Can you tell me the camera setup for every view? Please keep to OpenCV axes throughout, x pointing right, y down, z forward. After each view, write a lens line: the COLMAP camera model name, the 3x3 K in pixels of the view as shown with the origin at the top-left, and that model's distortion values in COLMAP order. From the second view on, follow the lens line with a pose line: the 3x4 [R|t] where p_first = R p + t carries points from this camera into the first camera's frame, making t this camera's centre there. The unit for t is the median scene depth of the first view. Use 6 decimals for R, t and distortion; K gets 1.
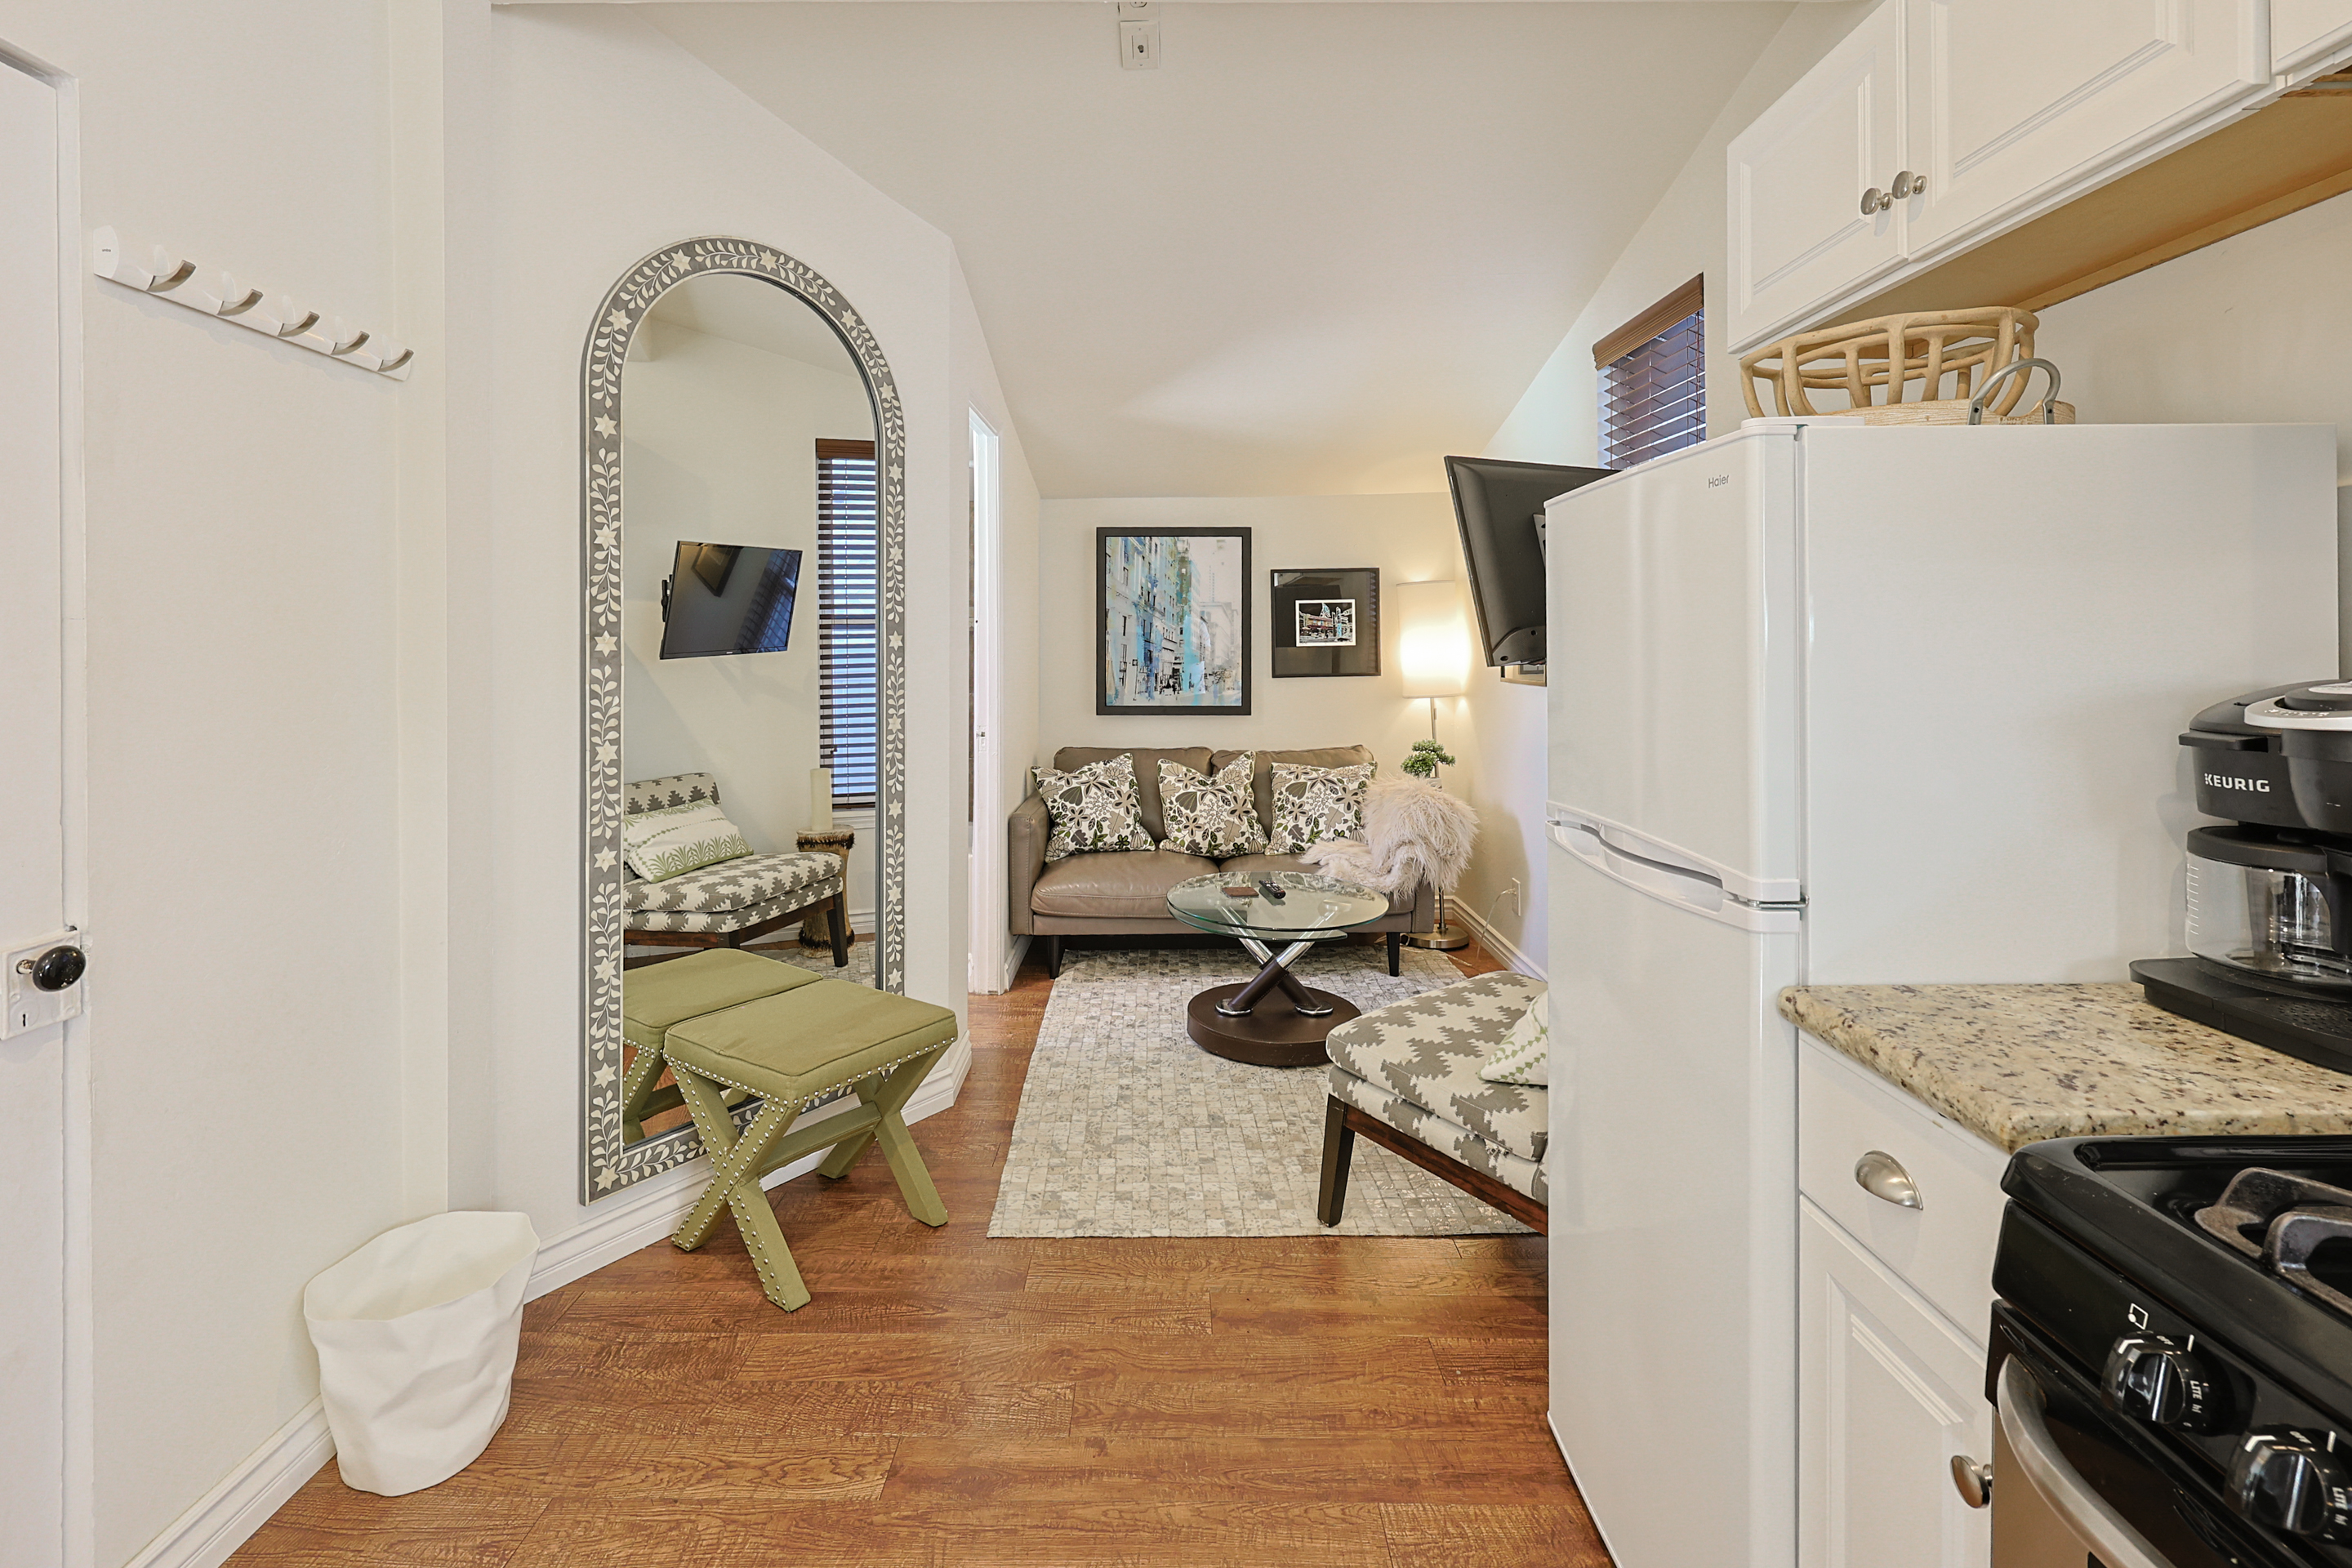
lens RADIAL K [[1059.9, 0, 1168.4], [0, 1059.9, 649.9], [0, 0, 1]] dist [-0.007783, 0.000500]
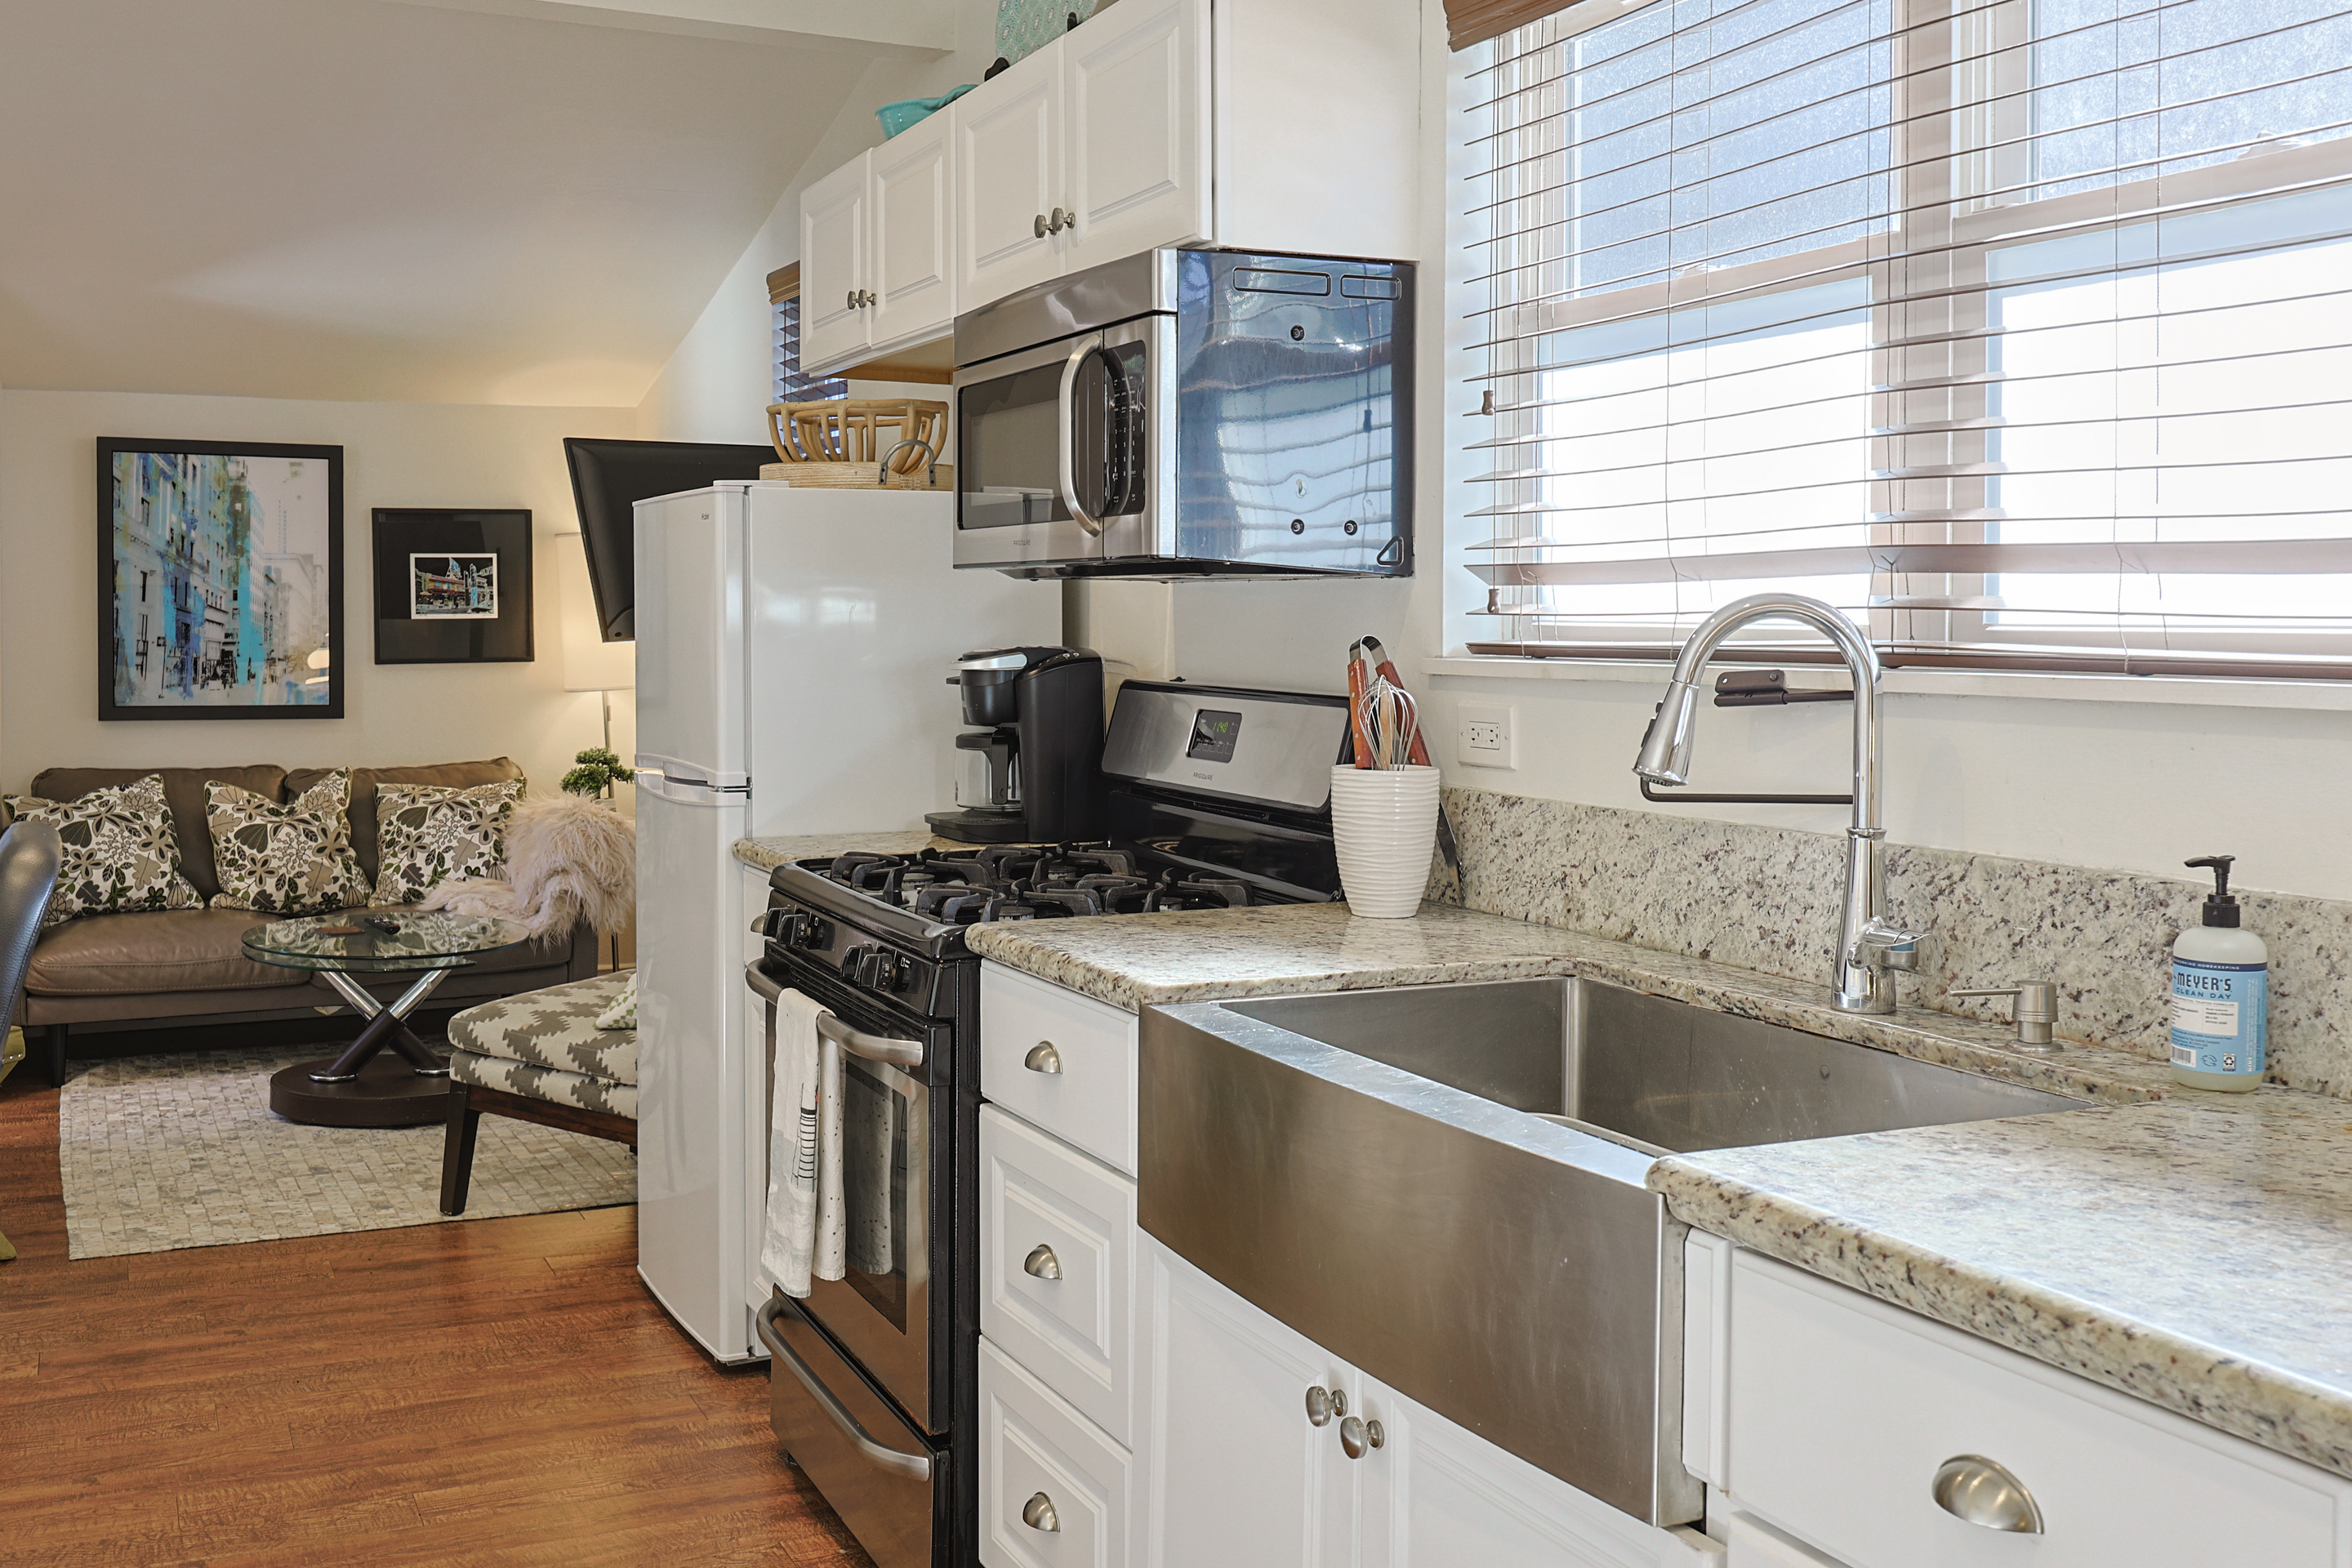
lens RADIAL K [[2228.3, 0, 1113.9], [0, 2228.3, 697.9], [0, 0, 1]] dist [-0.011402, 0.000000]
pose [[0.909550, -0.007488, 0.415526, -0.077058], [-0.006368, 0.999469, 0.031950, -0.001412], [-0.415545, -0.031706, 0.909020, -0.598369]]
